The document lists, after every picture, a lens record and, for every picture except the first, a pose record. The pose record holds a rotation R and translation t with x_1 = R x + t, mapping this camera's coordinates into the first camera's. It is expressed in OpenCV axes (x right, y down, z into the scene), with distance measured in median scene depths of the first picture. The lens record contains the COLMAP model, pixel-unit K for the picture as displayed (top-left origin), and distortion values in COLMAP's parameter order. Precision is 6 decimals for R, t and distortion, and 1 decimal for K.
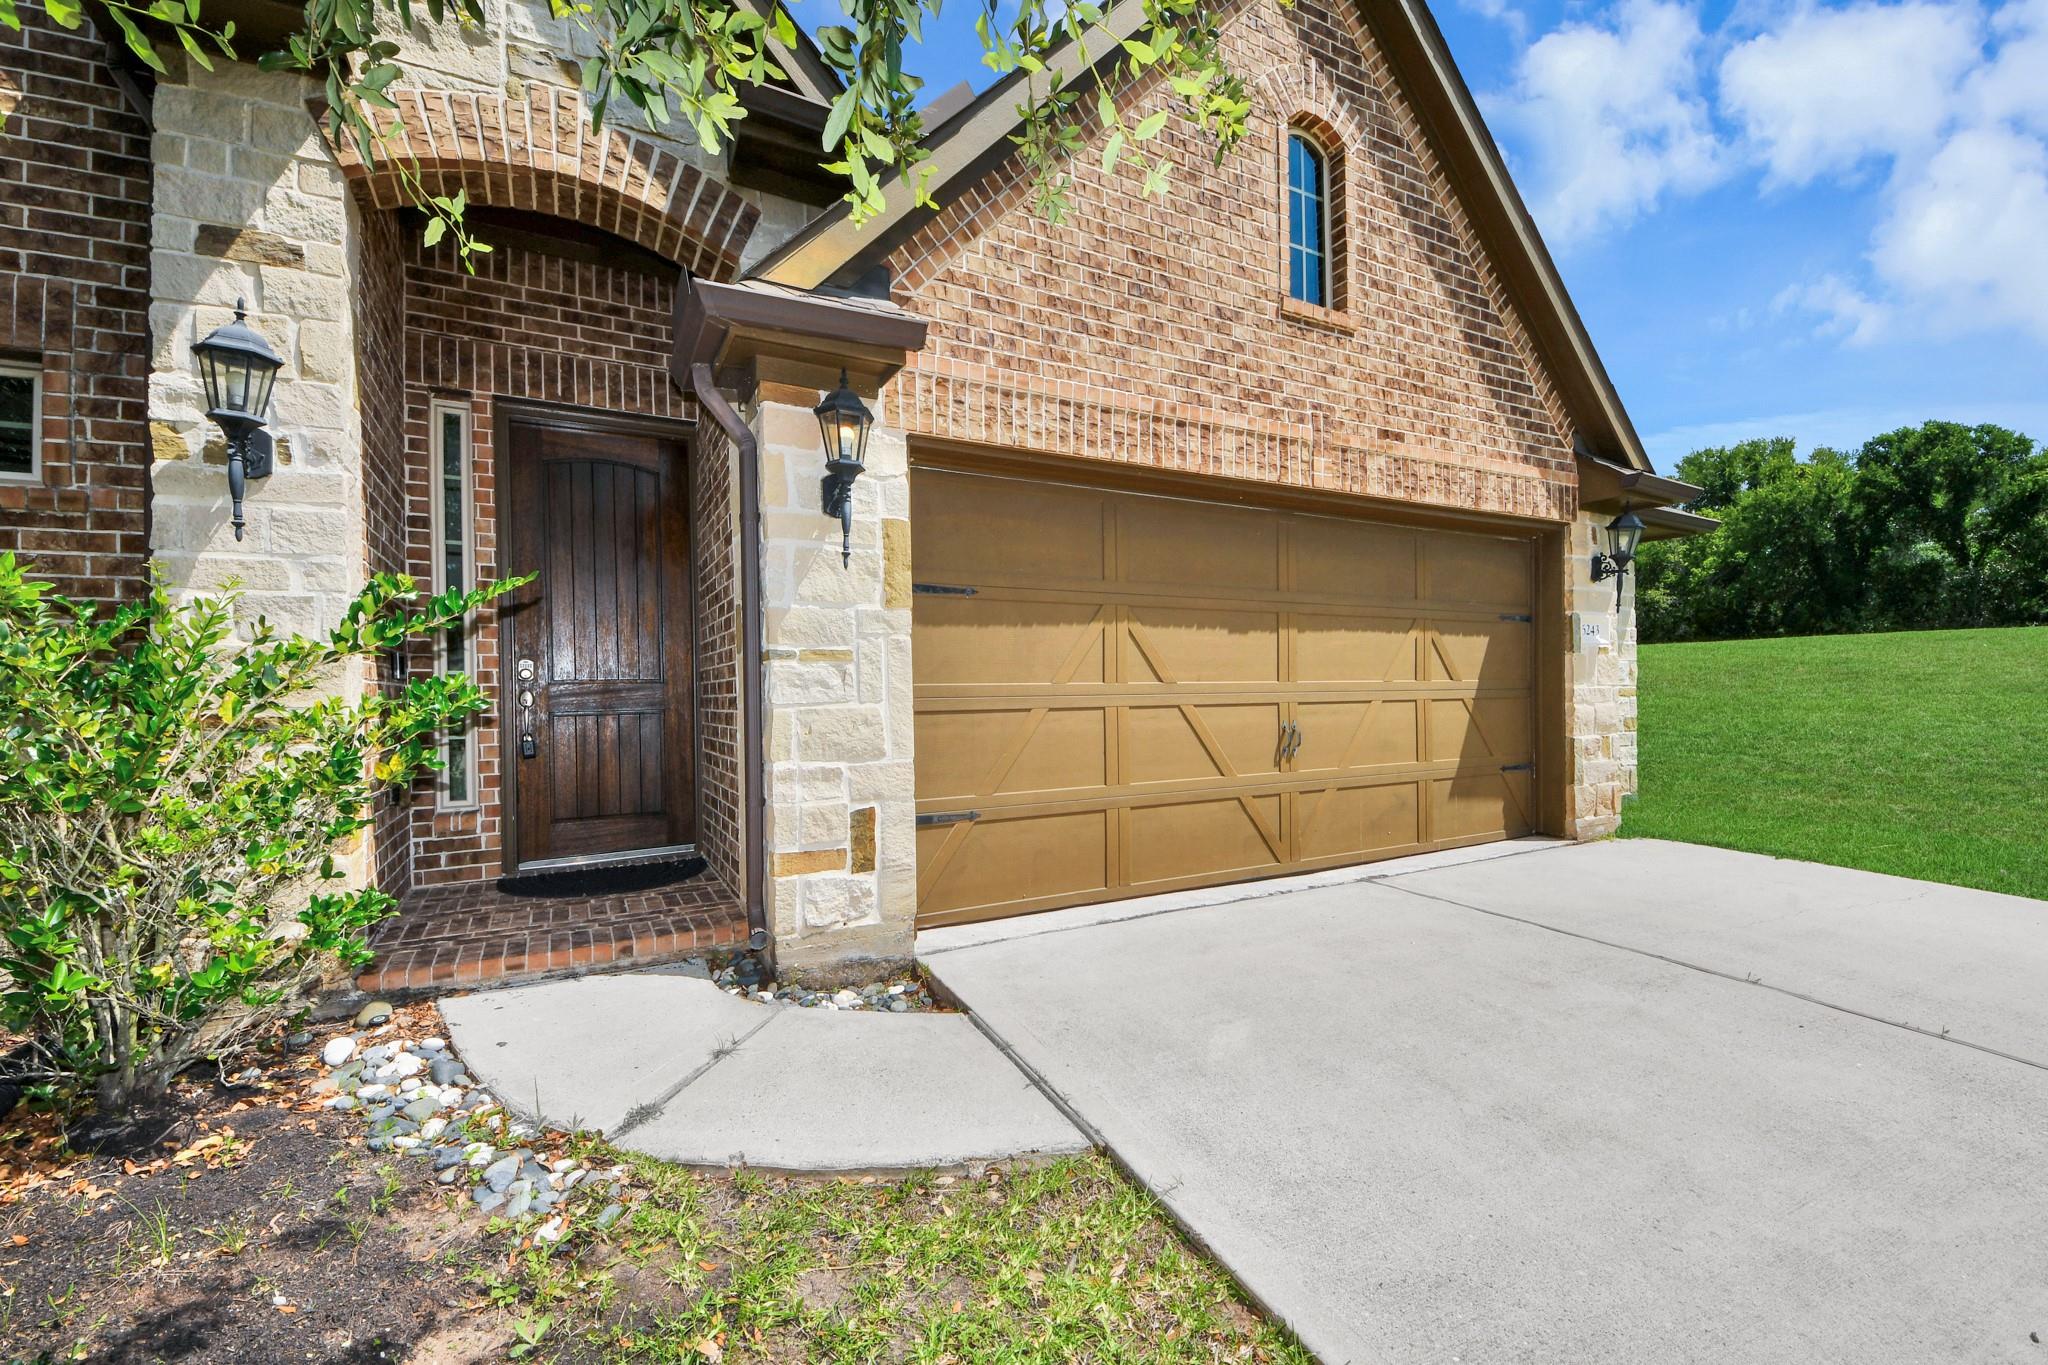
lens RADIAL K [[828.3, 0, 1023.3], [0, 828.3, 692.3], [0, 0, 1]] dist [0.007353, -0.000712]
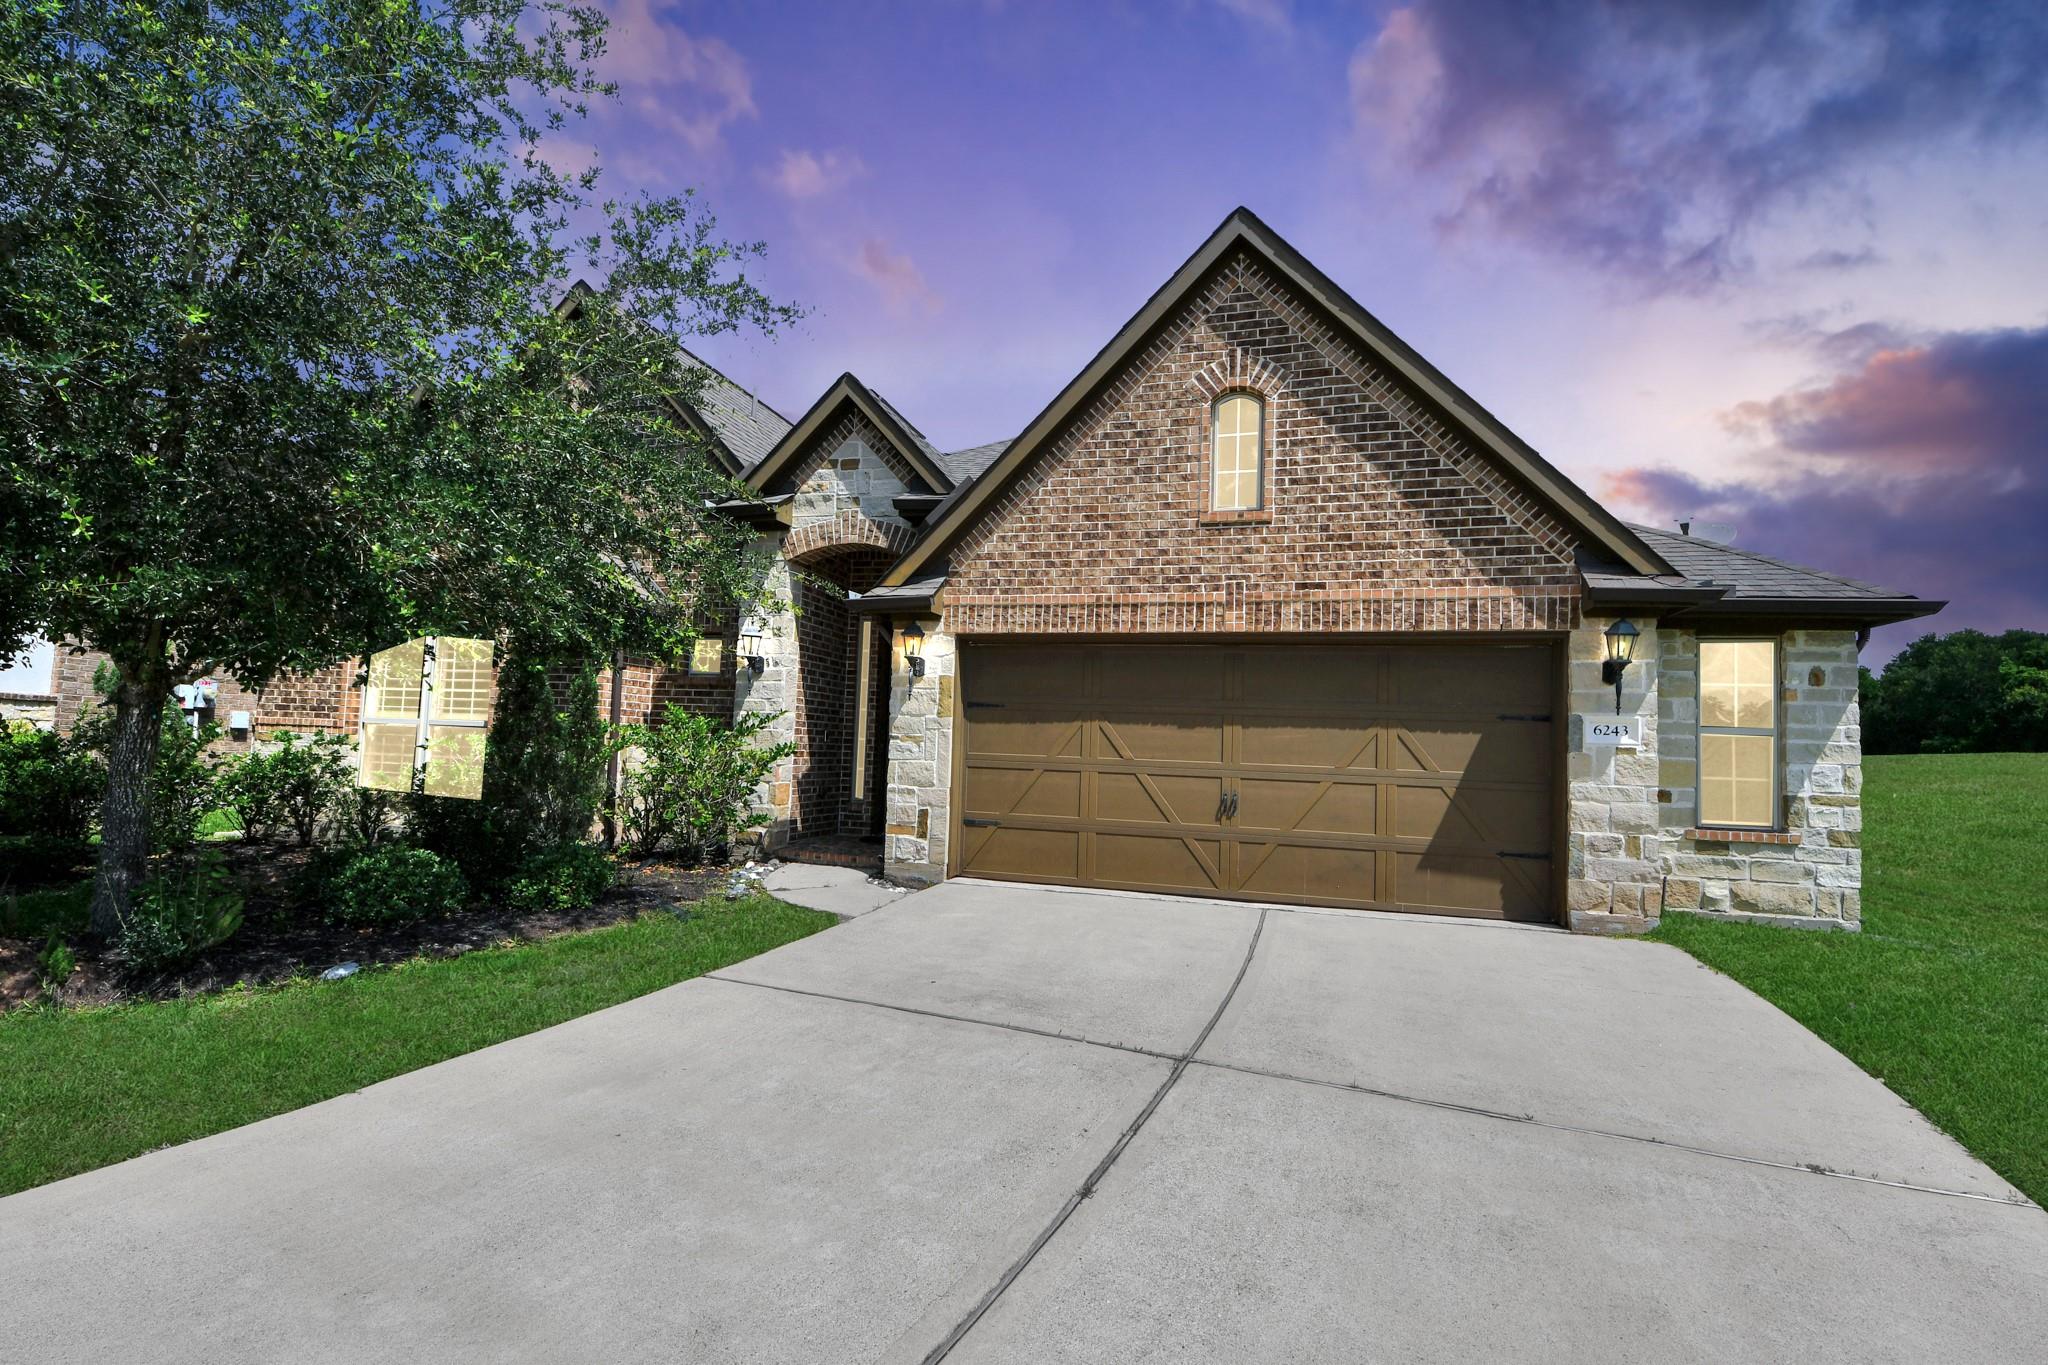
lens RADIAL K [[881.0, 0, 1025.0], [0, 881.0, 680.9], [0, 0, 1]] dist [0.000224, 0.000066]
pose [[0.728031, -0.012031, -0.685438, 1.245092], [-0.045842, 0.996754, -0.066185, -0.041602], [0.684010, 0.079606, 0.725116, -0.408392]]
